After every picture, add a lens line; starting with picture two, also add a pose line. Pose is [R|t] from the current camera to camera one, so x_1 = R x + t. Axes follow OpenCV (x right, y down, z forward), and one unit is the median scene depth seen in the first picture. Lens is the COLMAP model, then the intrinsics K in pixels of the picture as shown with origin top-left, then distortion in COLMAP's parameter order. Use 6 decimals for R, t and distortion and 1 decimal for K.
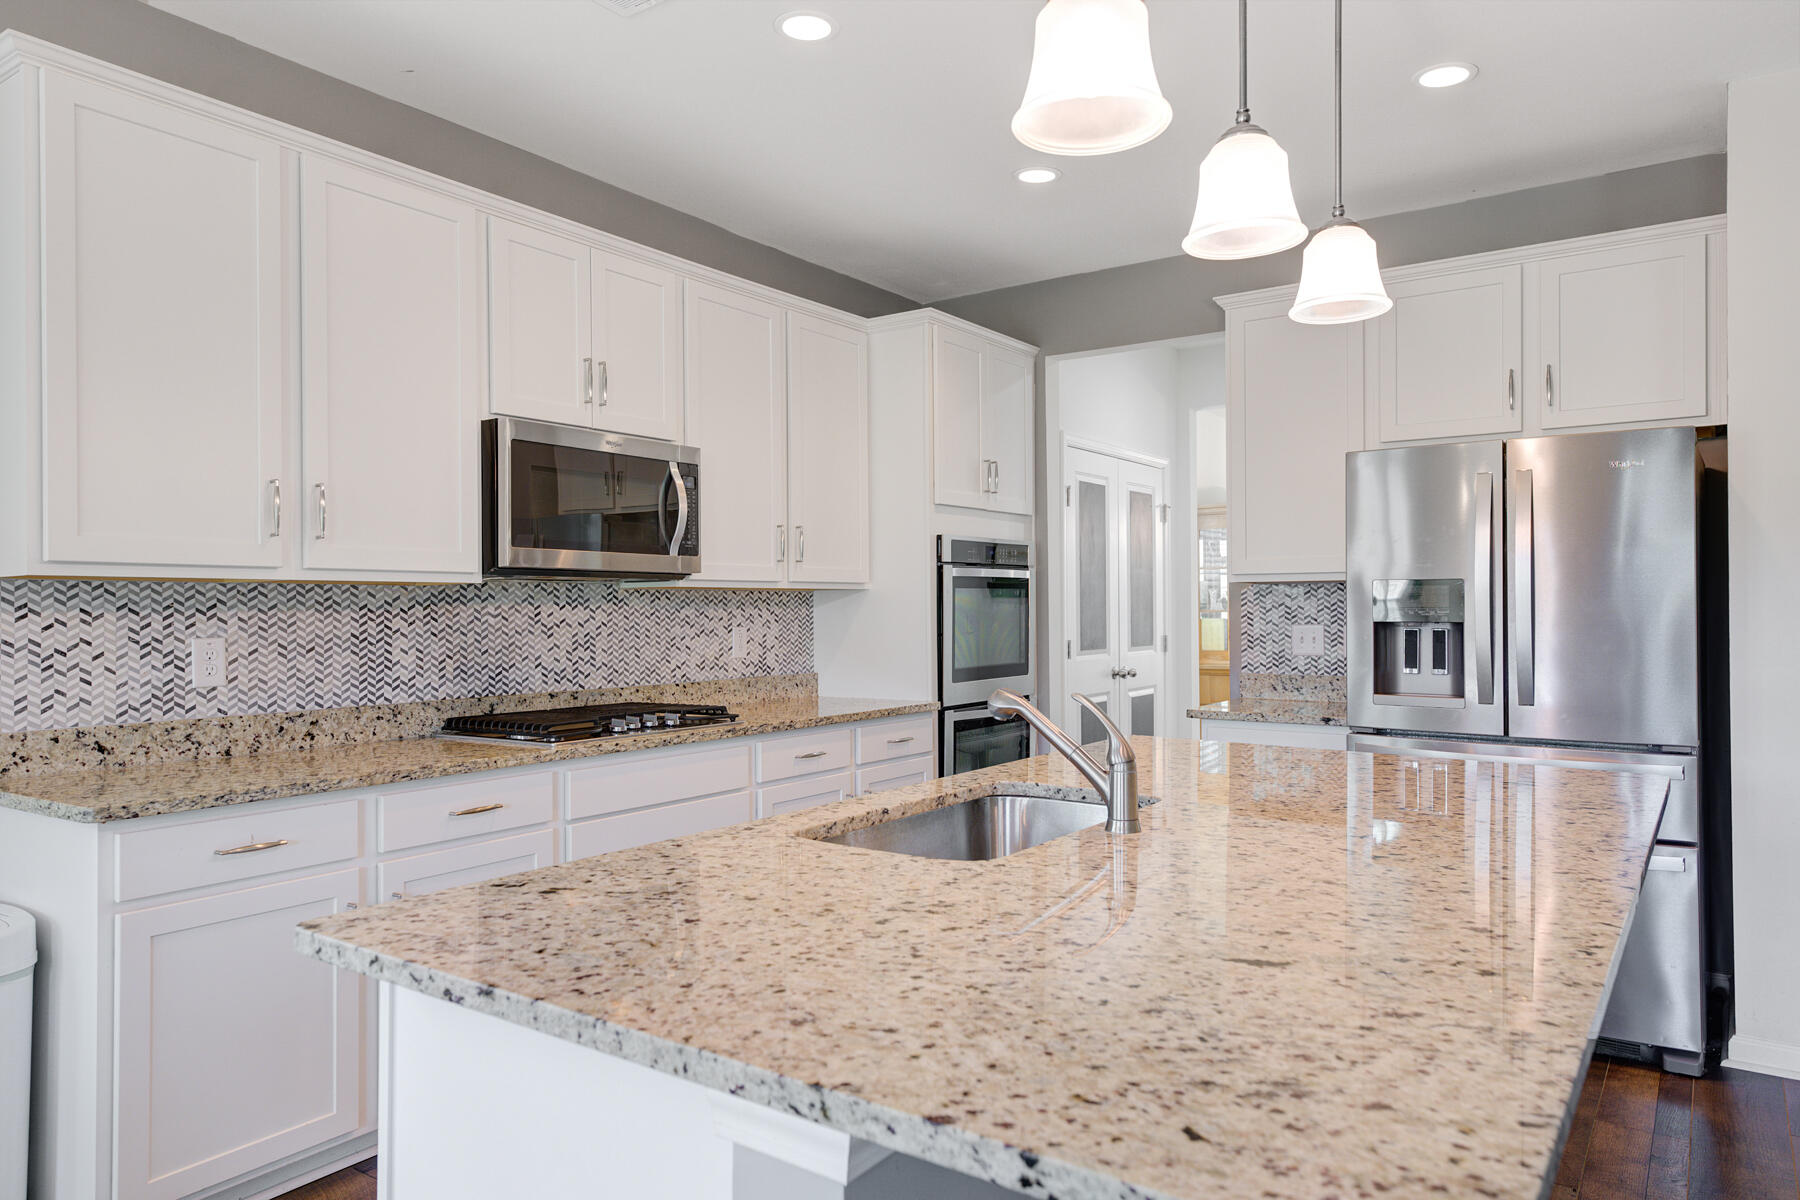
lens RADIAL K [[1164.4, 0, 895.7], [0, 1164.4, 600.8], [0, 0, 1]] dist [0.039899, -0.001772]
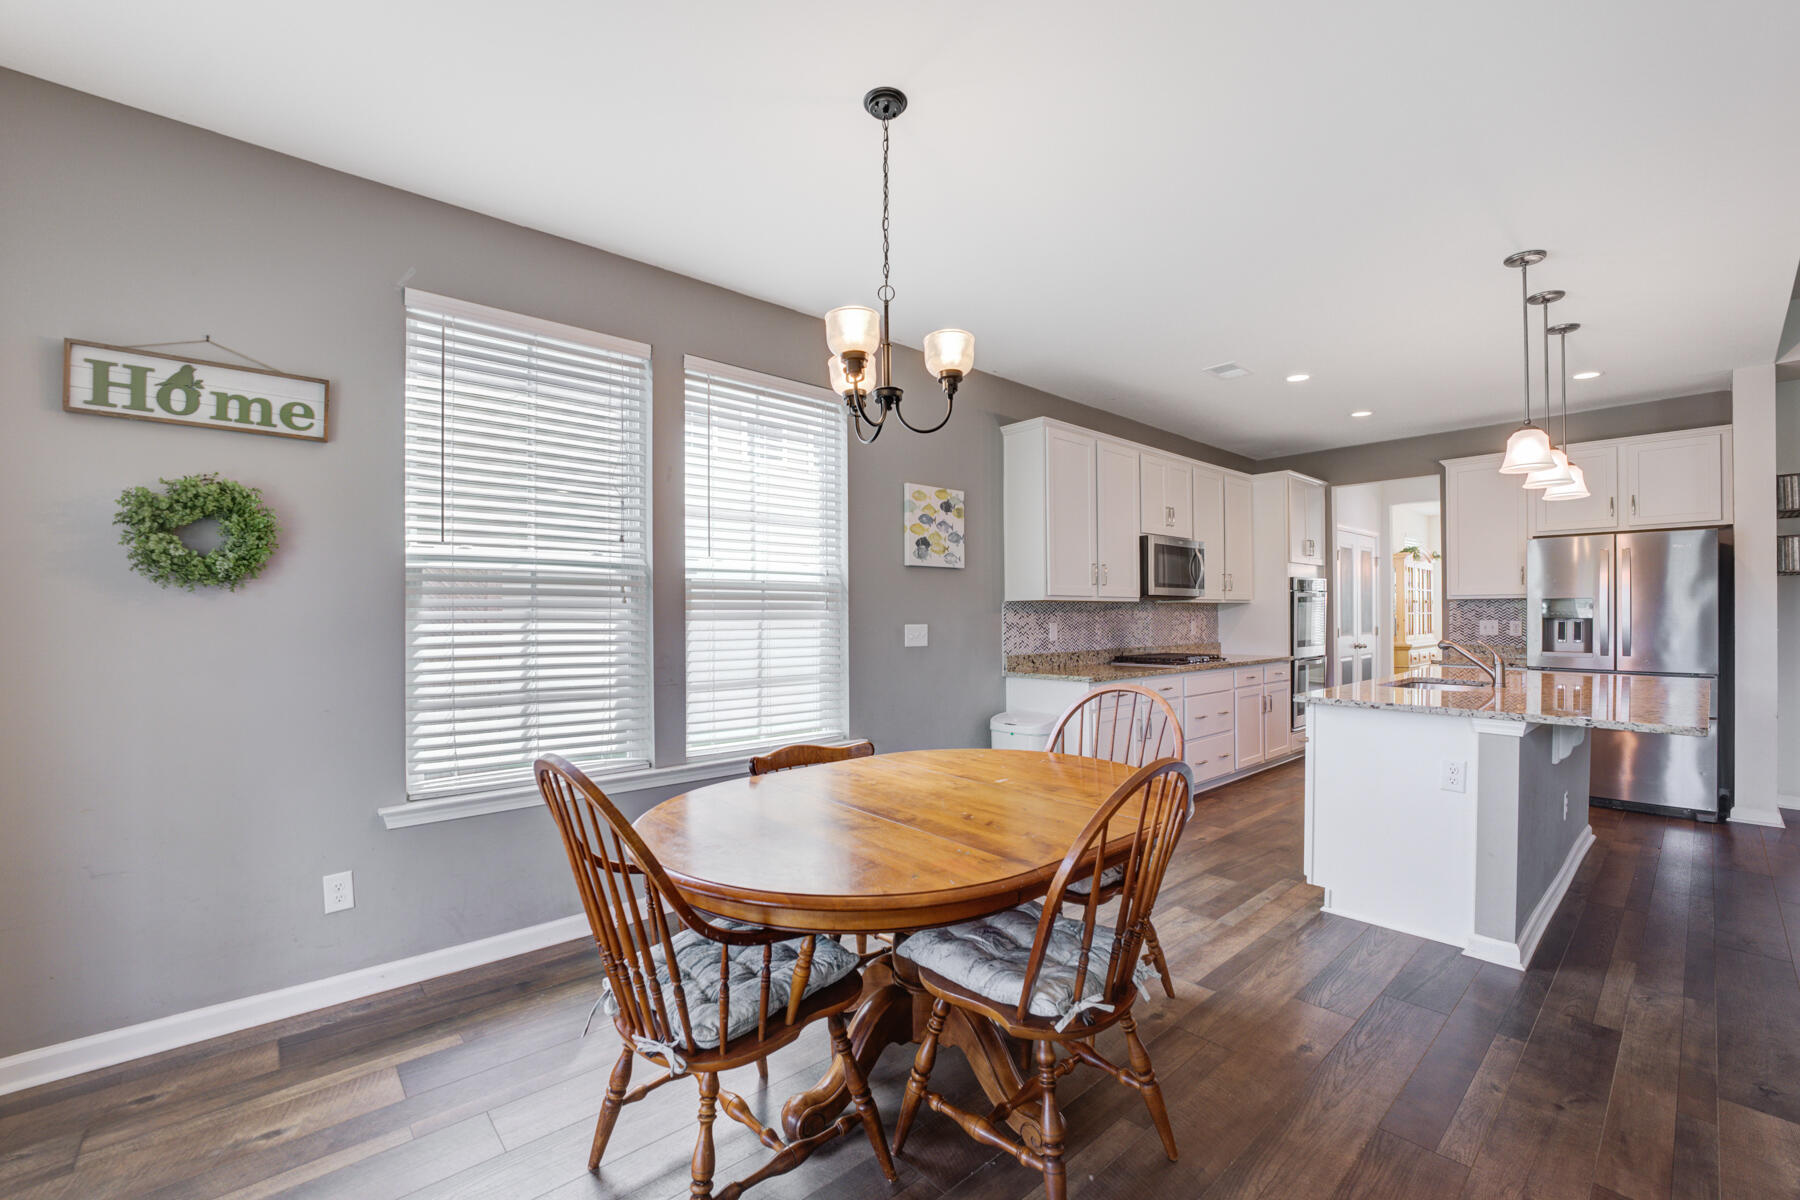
lens RADIAL K [[746.4, 0, 919.0], [0, 746.4, 614.9], [0, 0, 1]] dist [-0.010069, 0.003399]
pose [[0.977901, 0.000793, -0.209069, -0.427146], [0.001123, 0.999958, 0.009045, -0.001372], [0.209067, -0.009079, 0.977859, -0.574707]]
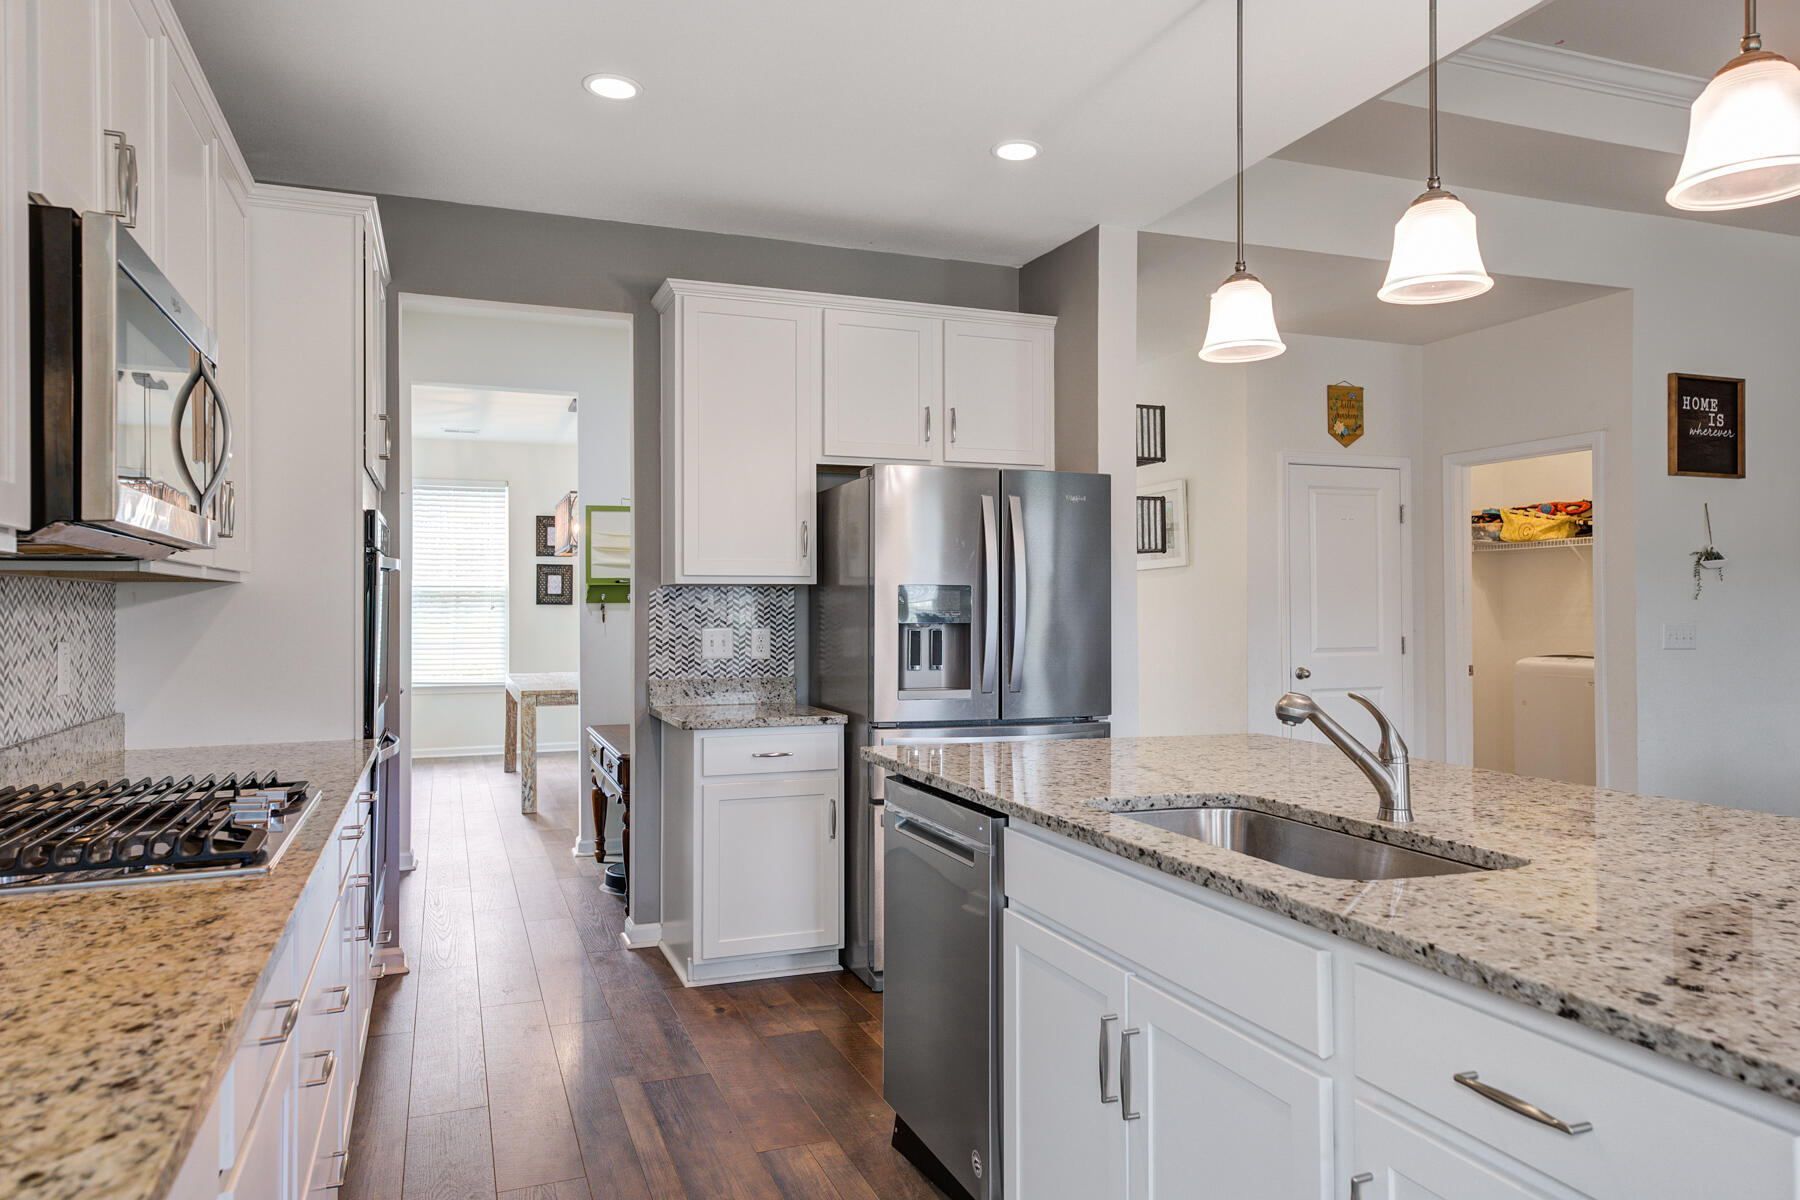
lens RADIAL K [[1164.4, 0, 900.0], [0, 1164.4, 600.1], [0, 0, 1]] dist [0.039899, -0.001772]
pose [[0.549469, 0.012649, 0.835418, -0.491061], [-0.010542, 0.999911, -0.008206, 0.004000], [-0.835448, -0.004298, 0.549553, 0.404553]]
